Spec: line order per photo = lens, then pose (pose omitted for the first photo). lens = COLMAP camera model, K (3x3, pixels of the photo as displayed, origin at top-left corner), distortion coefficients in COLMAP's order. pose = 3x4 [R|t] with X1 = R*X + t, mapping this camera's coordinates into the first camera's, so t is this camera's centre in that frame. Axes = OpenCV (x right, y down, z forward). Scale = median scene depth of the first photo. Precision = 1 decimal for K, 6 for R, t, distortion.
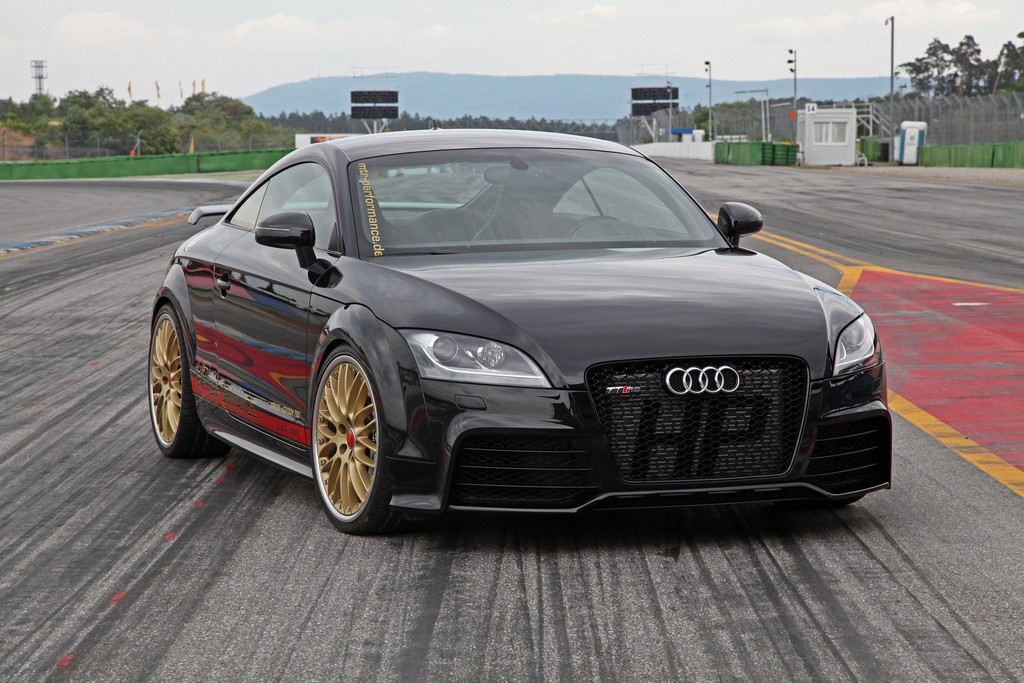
lens RADIAL K [[2950.1, 0, 512.0], [0, 2950.1, 341.5], [0, 0, 1]] dist [0.671691, 1.339870]
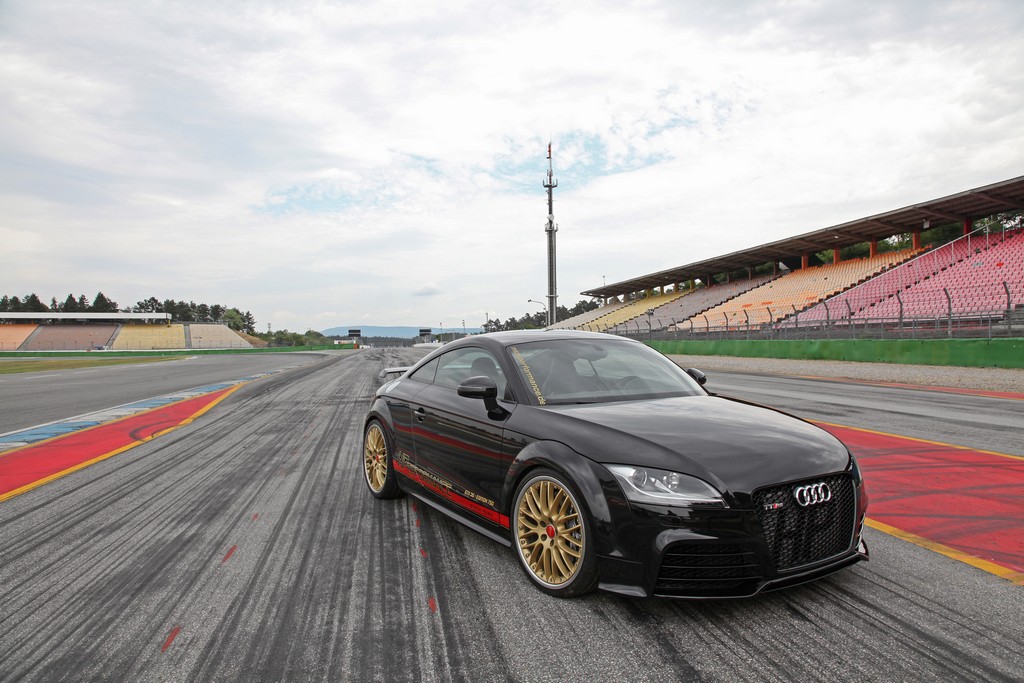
lens RADIAL K [[704.9, 0, 512.0], [0, 704.9, 341.5], [0, 0, 1]] dist [-0.111215, 0.001784]
pose [[0.983356, 0.003619, 0.181655, -0.109220], [0.009017, 0.997597, -0.068690, -0.030596], [-0.181467, 0.069184, 0.980960, 0.516464]]
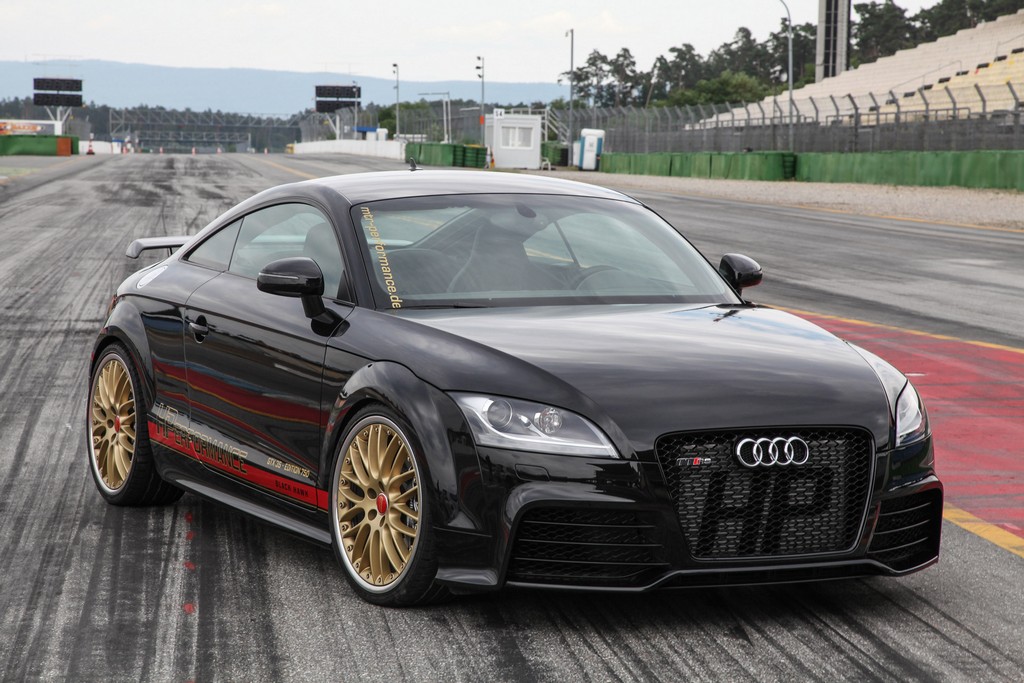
lens RADIAL K [[2830.6, 0, 512.0], [0, 2830.6, 341.5], [0, 0, 1]] dist [0.593890, -0.206855]
pose [[0.992768, 0.015749, 0.119009, -0.096704], [-0.016361, 0.999857, 0.004170, -0.018703], [-0.118926, -0.006087, 0.992884, 0.074923]]
